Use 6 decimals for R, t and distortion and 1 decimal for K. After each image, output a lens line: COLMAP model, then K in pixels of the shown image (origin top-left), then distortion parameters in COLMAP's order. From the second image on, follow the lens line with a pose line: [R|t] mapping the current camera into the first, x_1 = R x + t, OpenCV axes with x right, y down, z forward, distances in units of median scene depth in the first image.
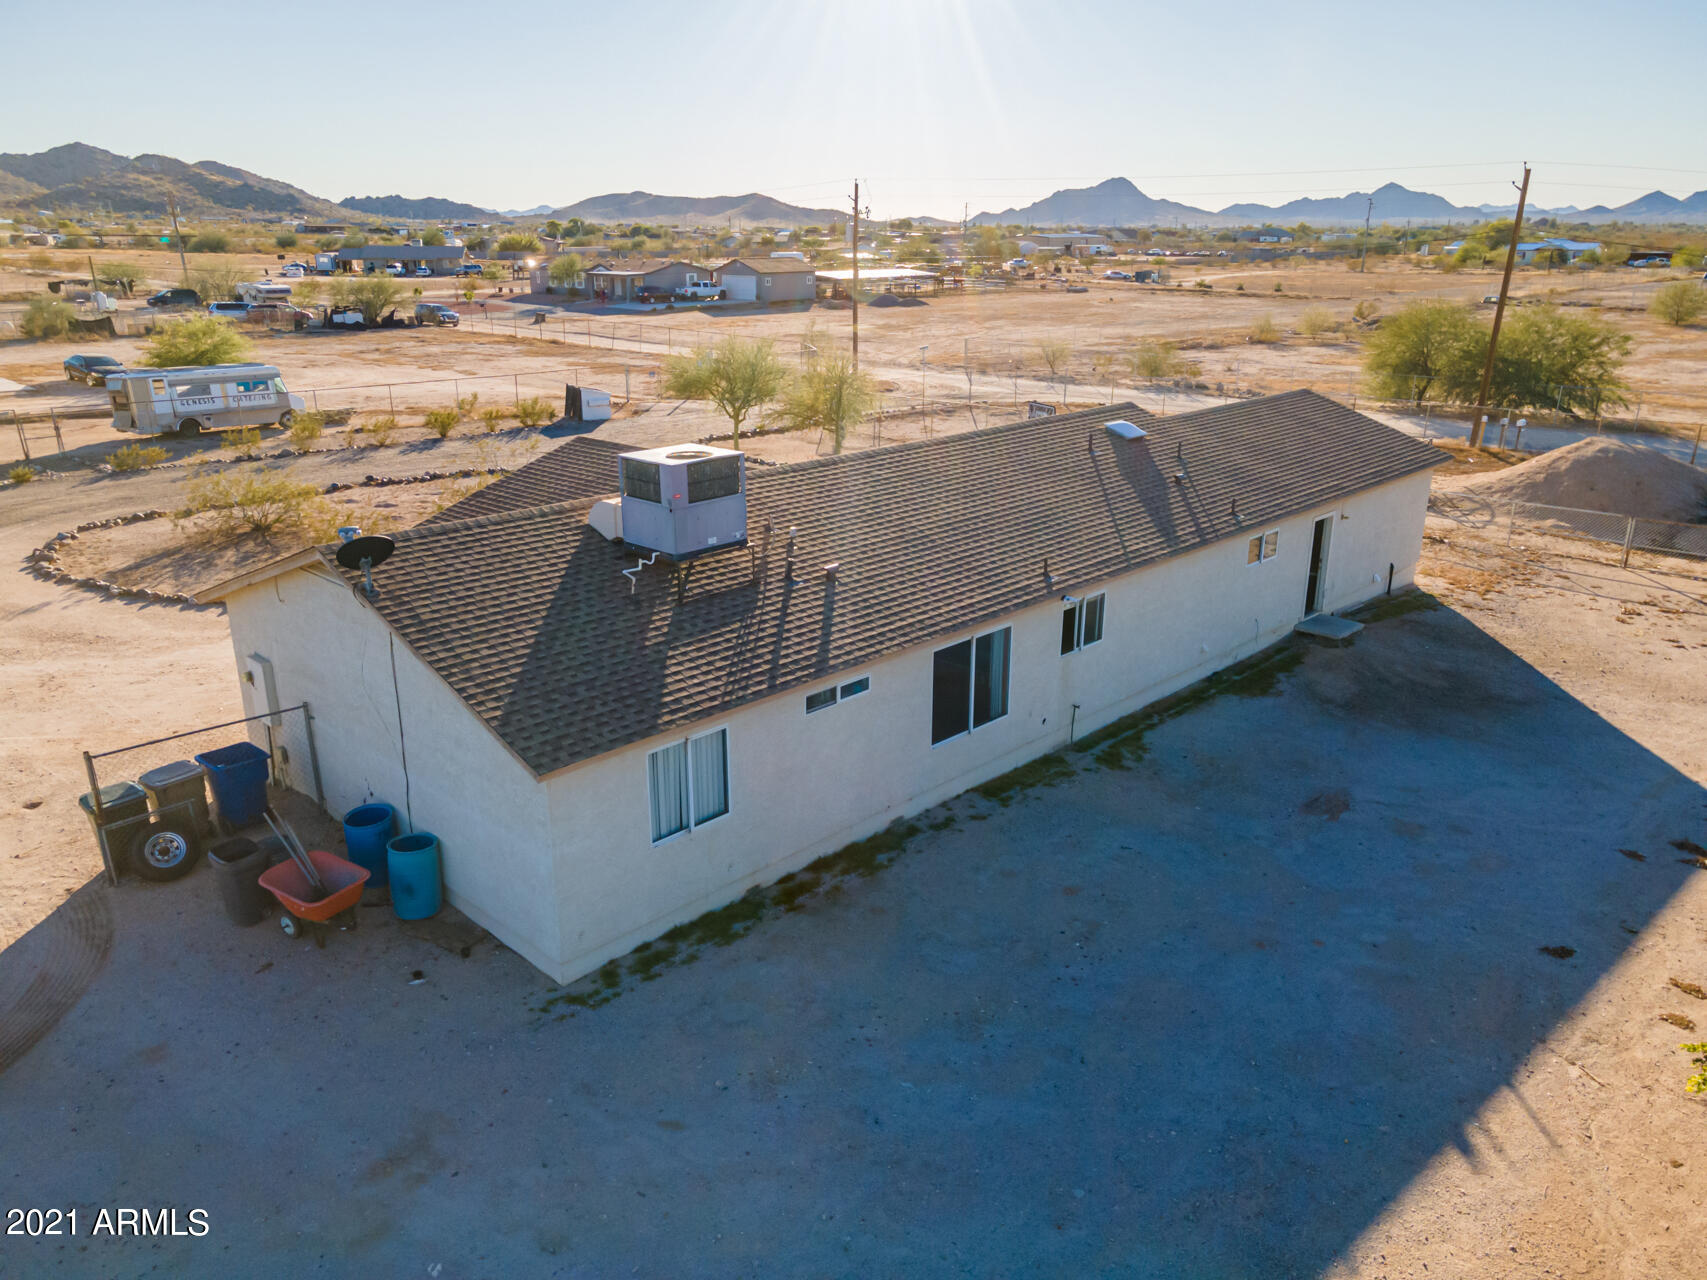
lens RADIAL K [[1245.5, 0, 839.8], [0, 1245.5, 634.5], [0, 0, 1]] dist [0.030504, 0.024876]
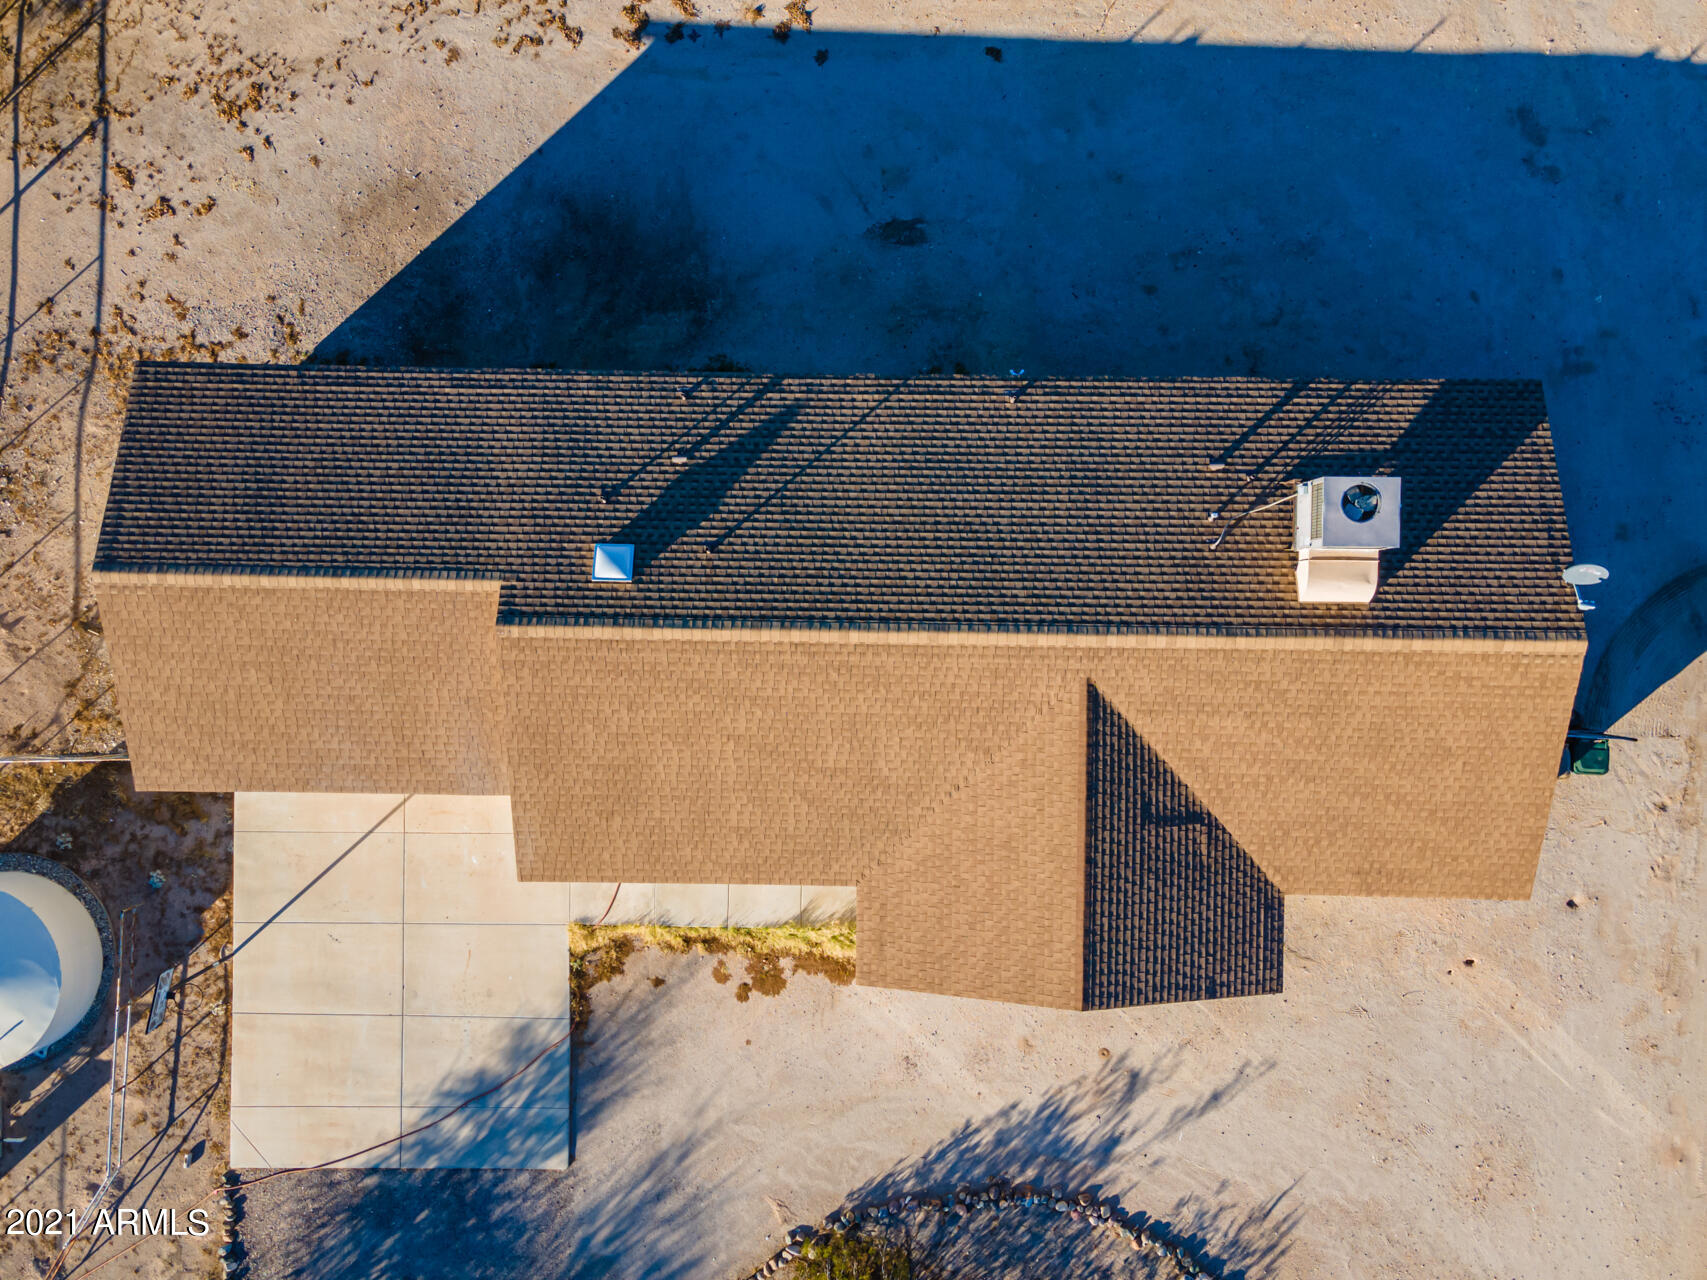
lens RADIAL K [[1245.5, 0, 854.6], [0, 1245.5, 647.4], [0, 0, 1]] dist [0.030504, 0.024876]
pose [[-0.690824, -0.723000, -0.005720, 0.093675], [0.232033, -0.229186, 0.945323, -1.080452], [-0.684779, 0.651725, 0.326087, 0.764551]]
